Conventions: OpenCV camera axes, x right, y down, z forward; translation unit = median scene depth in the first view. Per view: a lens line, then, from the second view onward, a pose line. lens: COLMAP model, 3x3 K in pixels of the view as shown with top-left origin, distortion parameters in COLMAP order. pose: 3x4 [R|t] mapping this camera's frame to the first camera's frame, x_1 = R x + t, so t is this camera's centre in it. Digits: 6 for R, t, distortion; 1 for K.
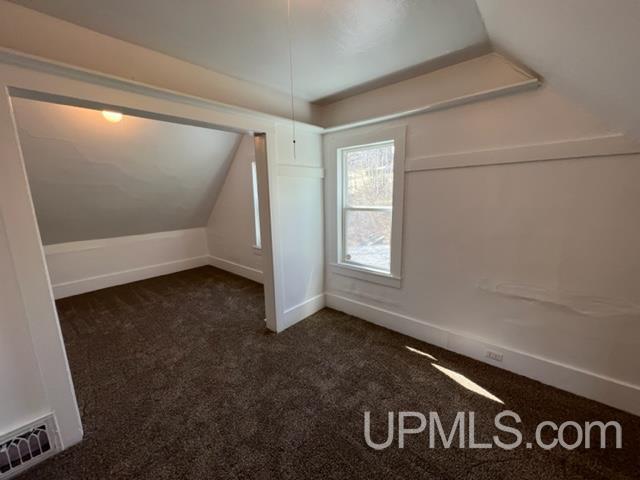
lens RADIAL K [[256.7, 0, 318.4], [0, 256.7, 240.4], [0, 0, 1]] dist [0.002595, 0.000038]
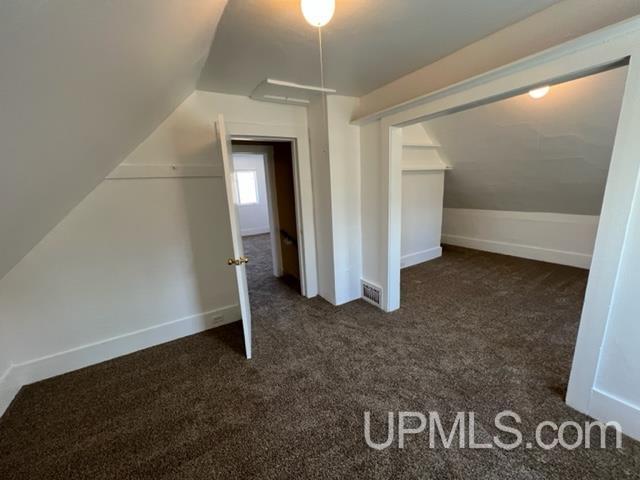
lens RADIAL K [[256.7, 0, 318.4], [0, 256.7, 240.4], [0, 0, 1]] dist [0.002595, 0.000038]
pose [[-0.289110, 0.247758, -0.924679, 0.560404], [-0.111873, 0.950565, 0.289672, -0.141280], [0.950736, 0.187194, -0.247101, 0.598682]]
